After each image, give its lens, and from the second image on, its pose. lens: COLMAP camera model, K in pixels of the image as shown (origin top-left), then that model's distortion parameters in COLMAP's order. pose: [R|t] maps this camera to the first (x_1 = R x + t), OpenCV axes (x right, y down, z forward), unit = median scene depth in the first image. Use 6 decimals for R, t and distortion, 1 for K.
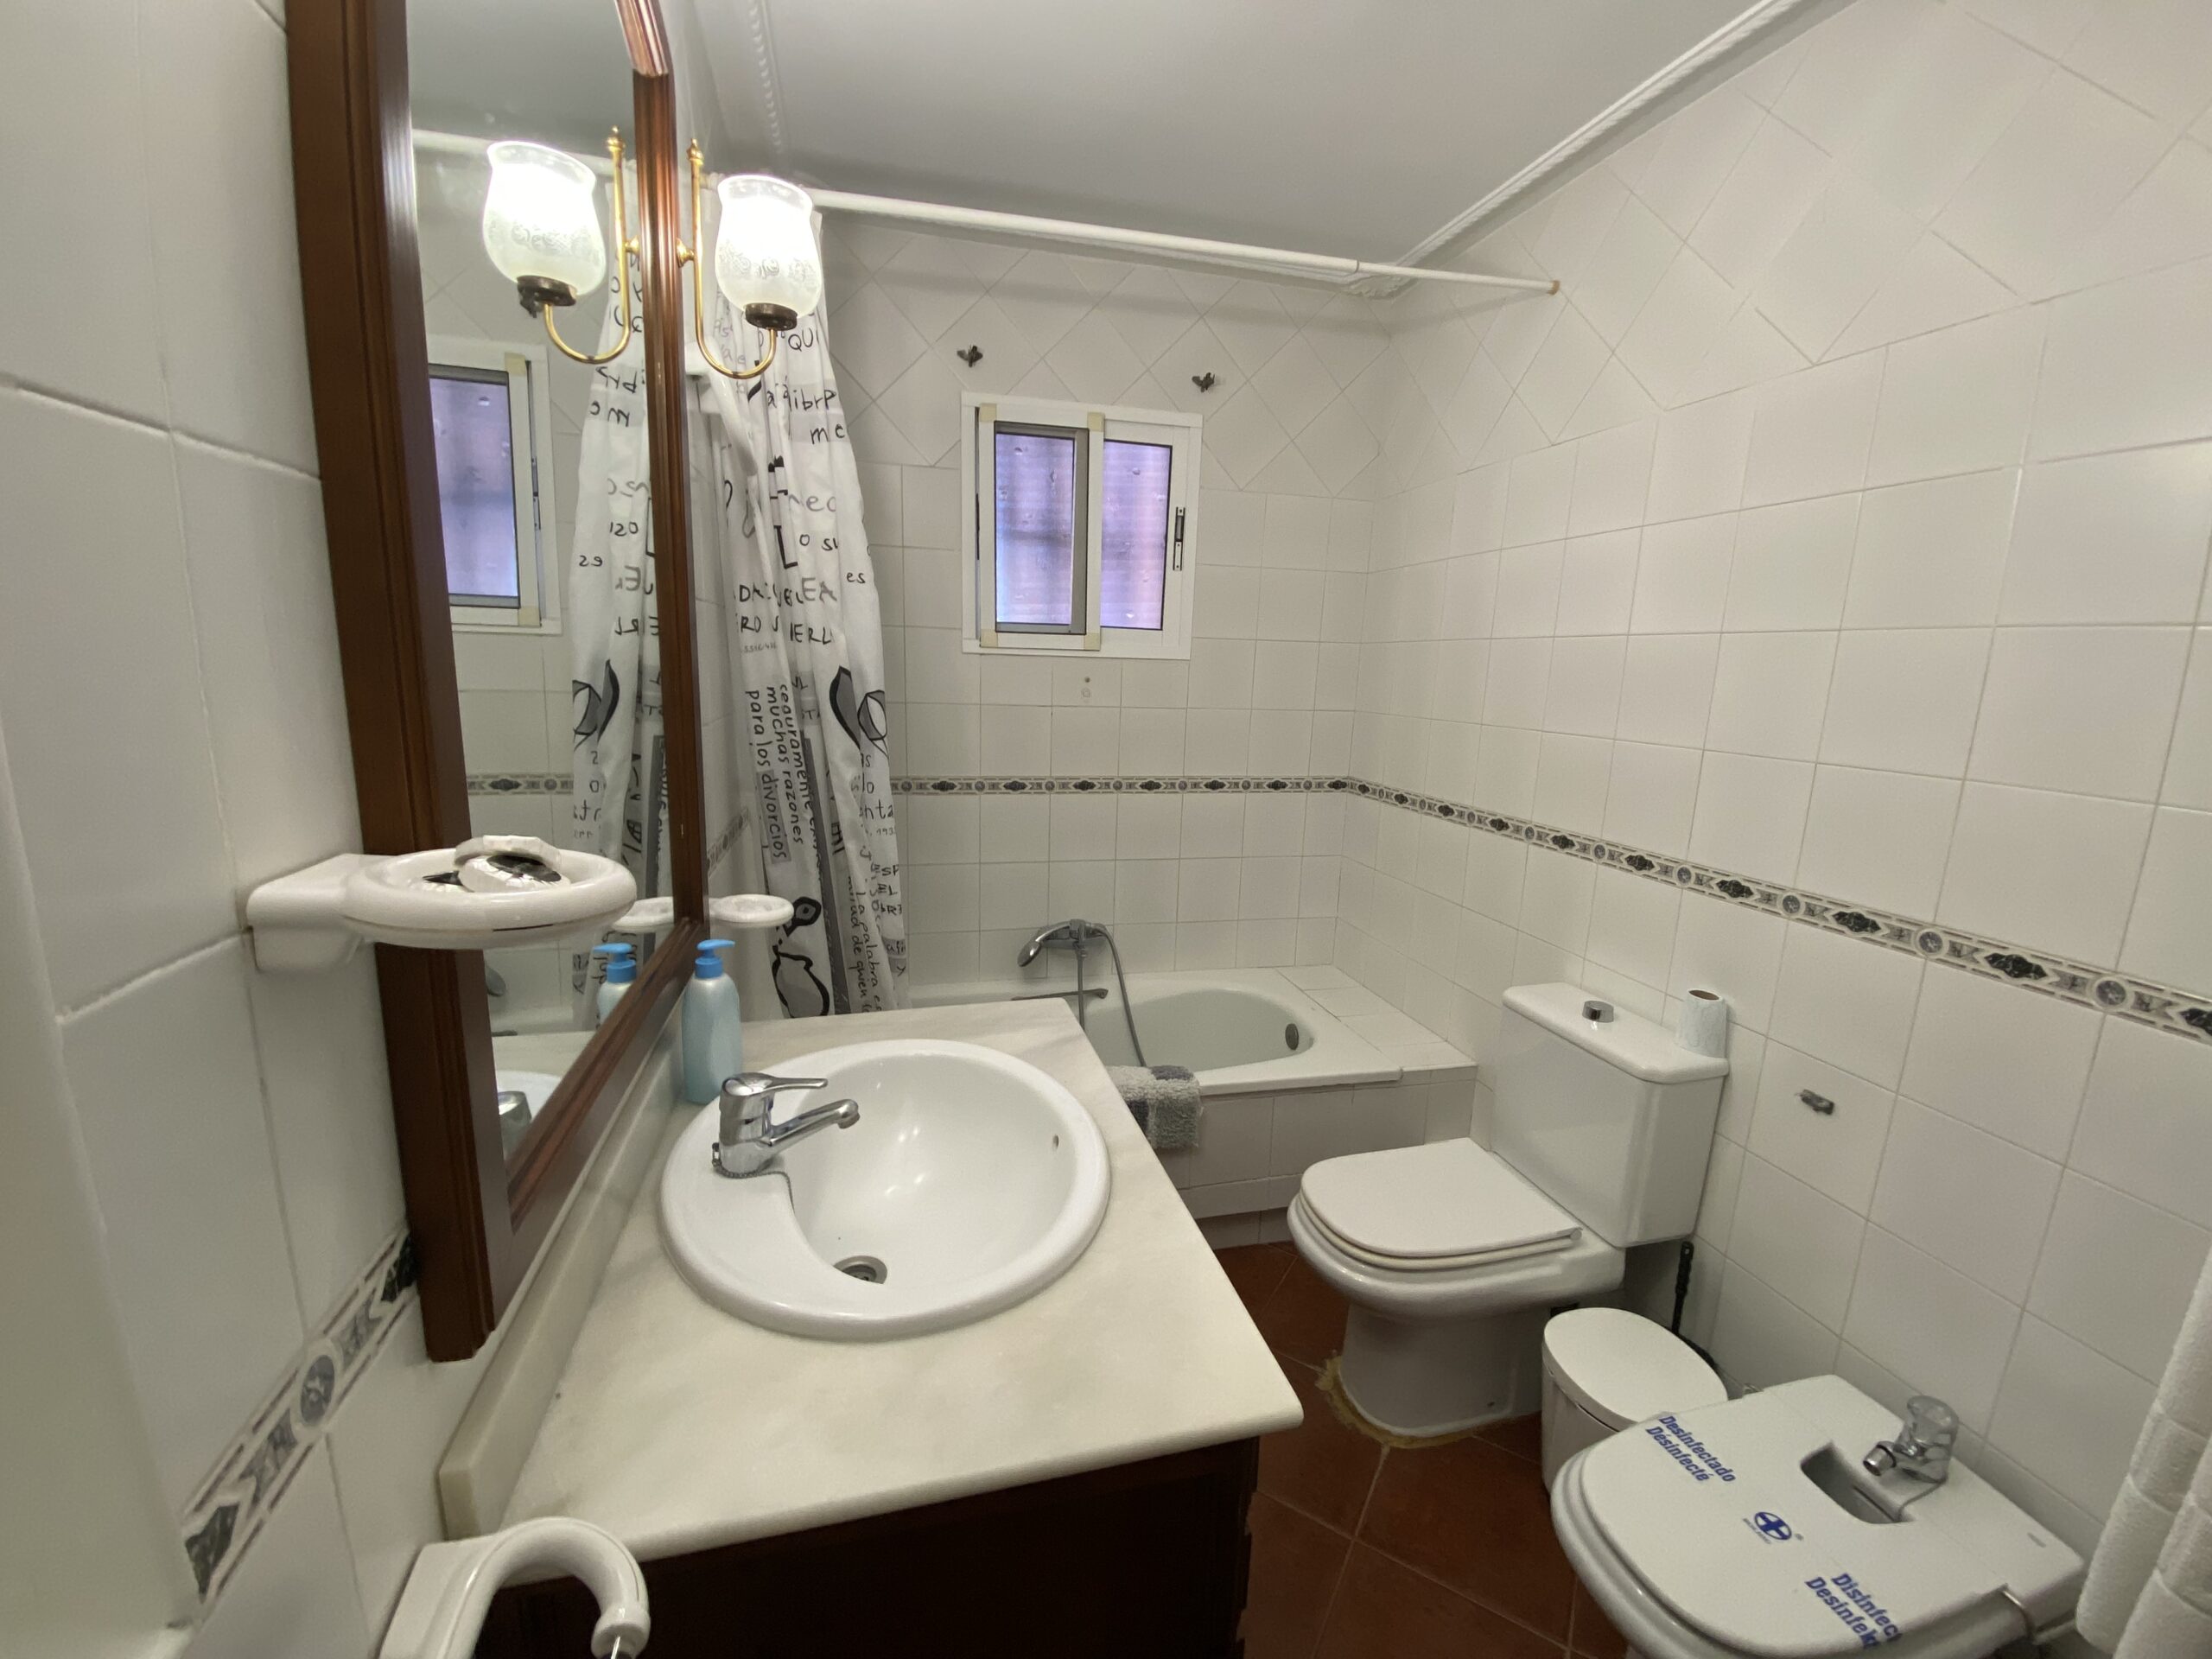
lens RADIAL K [[888.7, 0, 1113.2], [0, 888.7, 819.8], [0, 0, 1]] dist [-0.000470, -0.011998]
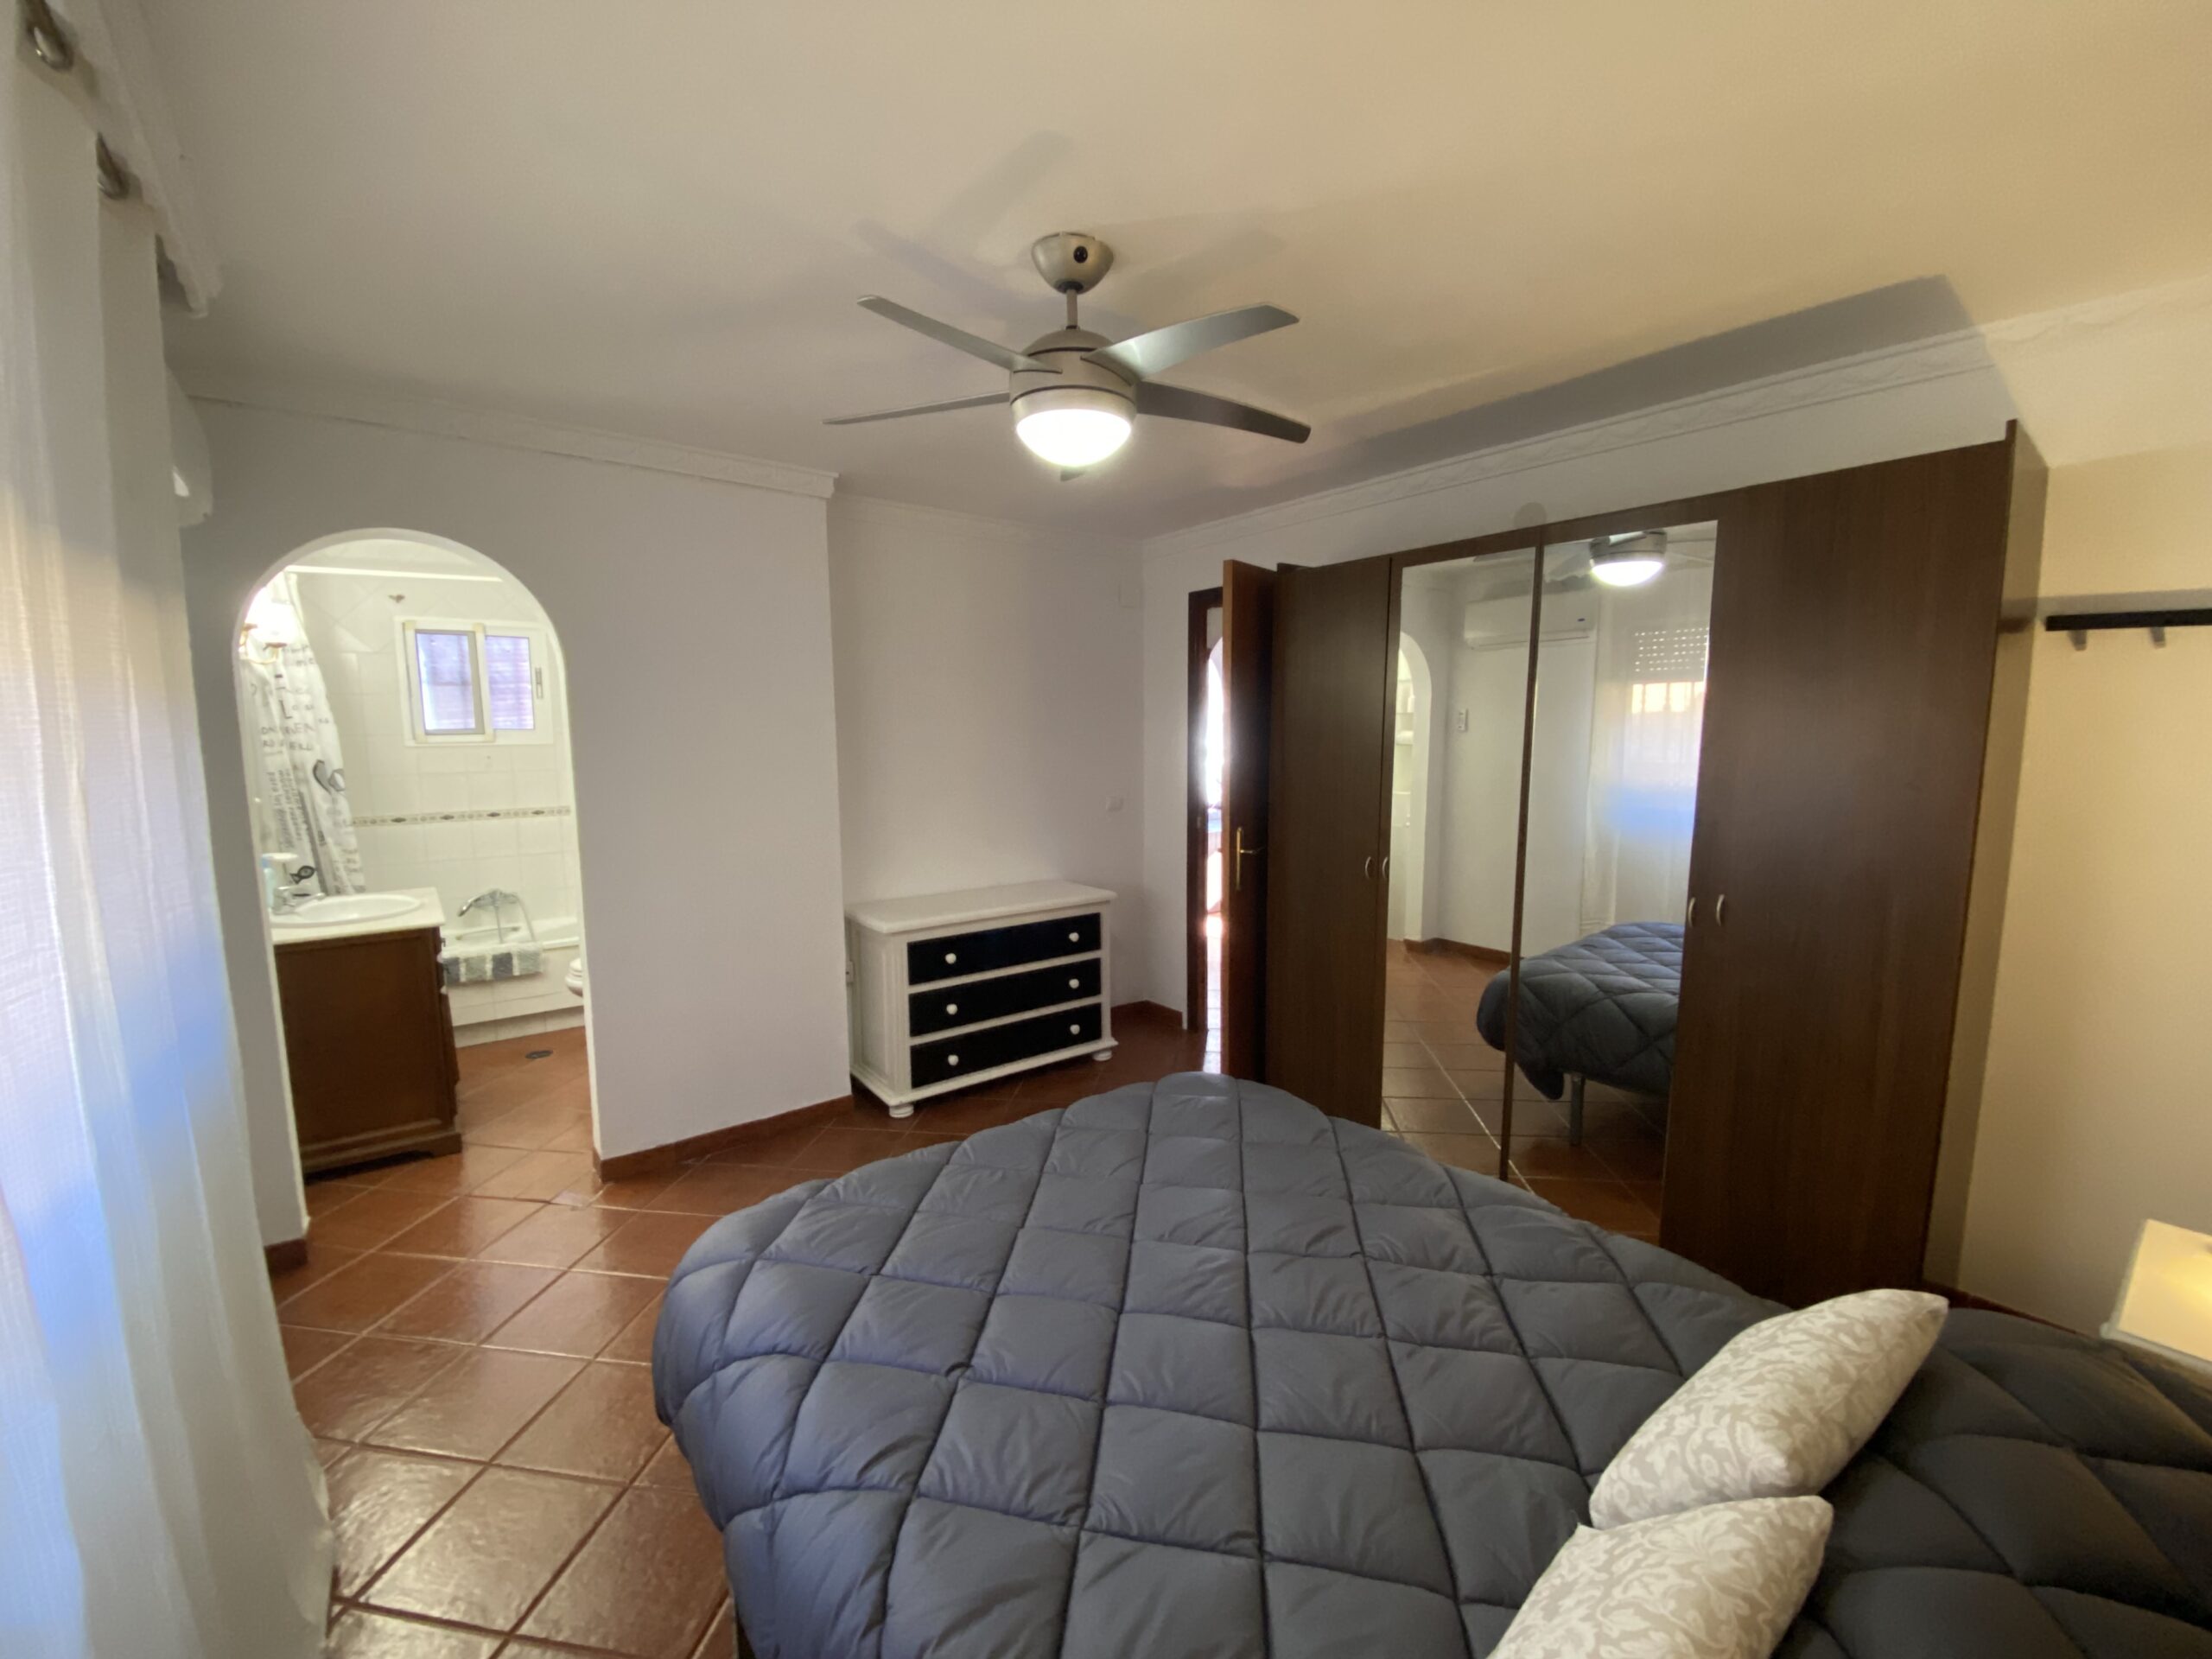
lens RADIAL K [[893.7, 0, 1112.1], [0, 893.7, 826.1], [0, 0, 1]] dist [0.006577, -0.015516]
pose [[0.919828, -0.073572, 0.385362, 0.542660], [0.096405, 0.994529, -0.040238, 0.229378], [-0.380293, 0.074163, 0.921888, -1.499410]]
